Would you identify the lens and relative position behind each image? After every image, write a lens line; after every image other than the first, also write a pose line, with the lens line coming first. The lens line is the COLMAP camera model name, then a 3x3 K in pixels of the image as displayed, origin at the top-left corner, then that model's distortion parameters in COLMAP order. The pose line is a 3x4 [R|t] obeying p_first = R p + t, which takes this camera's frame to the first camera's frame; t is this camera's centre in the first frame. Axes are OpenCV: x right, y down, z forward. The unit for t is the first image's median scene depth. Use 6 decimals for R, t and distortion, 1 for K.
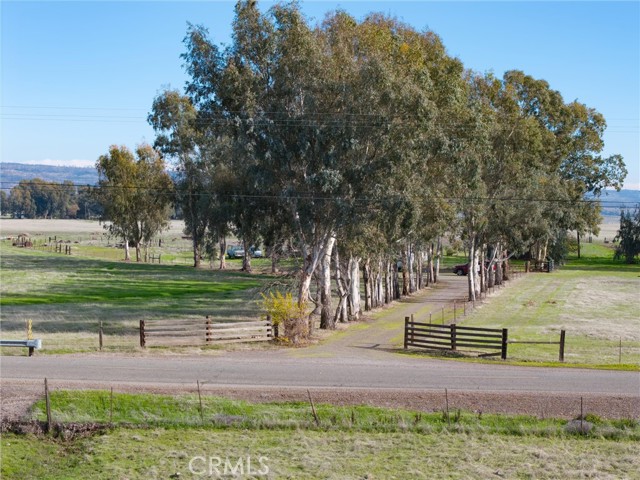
lens RADIAL K [[442.9, 0, 326.9], [0, 442.9, 250.3], [0, 0, 1]] dist [0.006198, -0.001246]
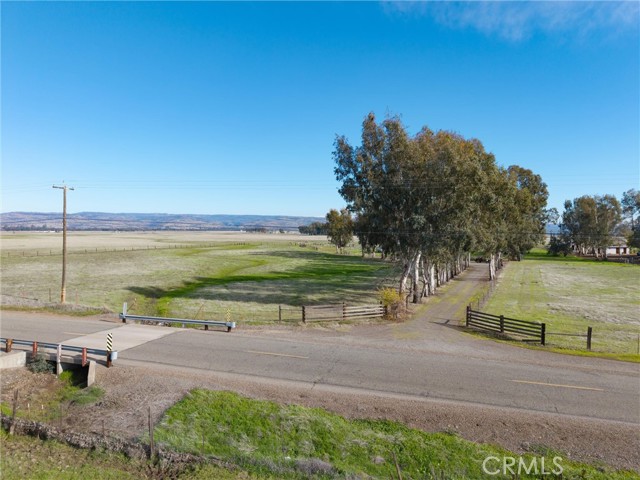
lens RADIAL K [[442.9, 0, 326.9], [0, 442.9, 250.3], [0, 0, 1]] dist [0.006198, -0.001246]
pose [[0.981204, 0.000136, -0.192973, -0.009012], [-0.018753, 0.995333, -0.094655, 0.120999], [0.192059, 0.096495, 0.976628, -0.732231]]
